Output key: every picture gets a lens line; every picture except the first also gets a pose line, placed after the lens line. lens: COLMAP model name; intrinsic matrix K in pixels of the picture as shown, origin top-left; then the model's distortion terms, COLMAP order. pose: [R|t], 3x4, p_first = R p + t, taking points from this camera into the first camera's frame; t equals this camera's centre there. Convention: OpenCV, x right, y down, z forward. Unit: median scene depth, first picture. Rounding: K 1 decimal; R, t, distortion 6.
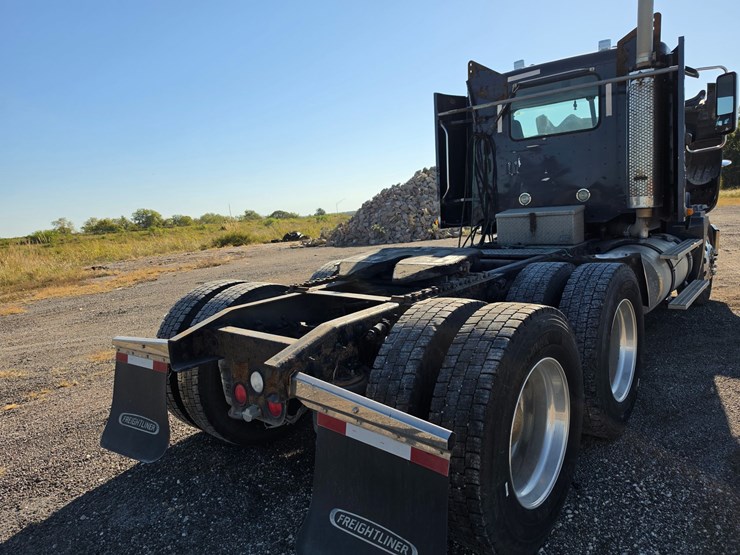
lens RADIAL K [[508.2, 0, 364.9], [0, 508.2, 273.3], [0, 0, 1]] dist [0.079873, -0.106582]
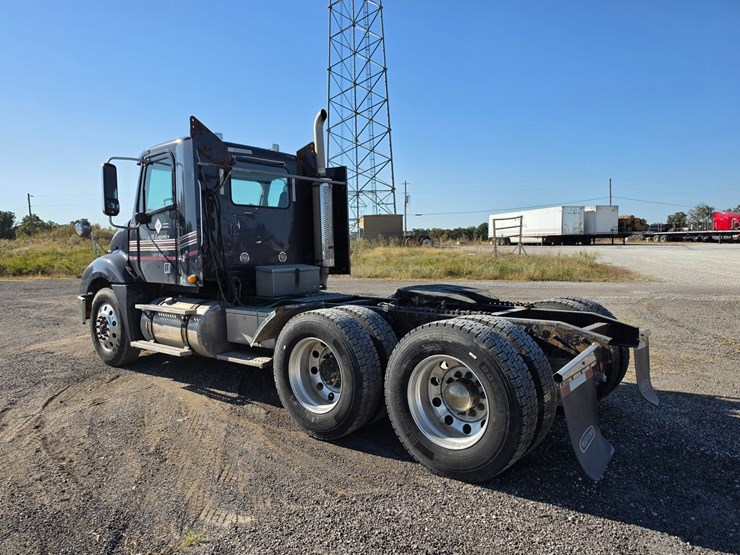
lens RADIAL K [[510.5, 0, 363.3], [0, 510.5, 285.5], [0, 0, 1]] dist [0.080162, -0.110211]
pose [[-0.003000, -0.003165, 0.999990, -0.911920], [0.147698, 0.989026, 0.003573, -0.058527], [-0.989028, 0.147708, -0.002500, 0.855219]]
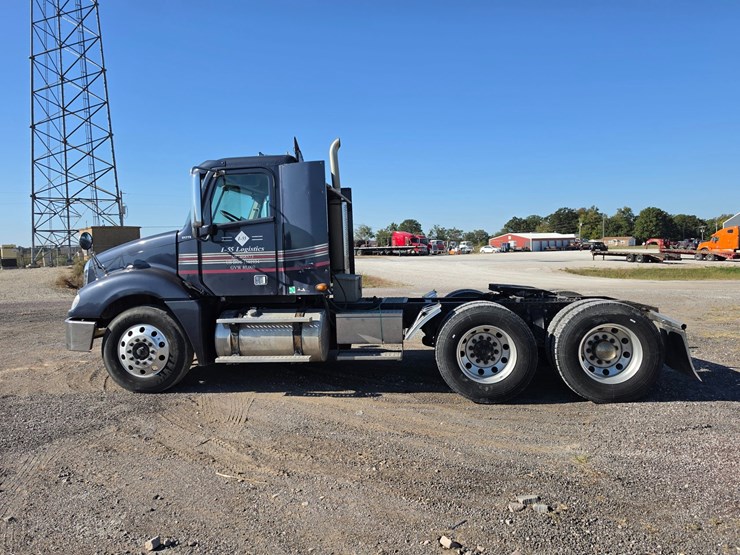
lens RADIAL K [[509.1, 0, 356.4], [0, 509.1, 274.1], [0, 0, 1]] dist [0.068277, -0.085793]
pose [[-0.542515, 0.054613, 0.838269, -0.843400], [0.174476, 0.983449, 0.048847, -0.195678], [-0.821727, 0.172758, -0.543065, 1.773075]]
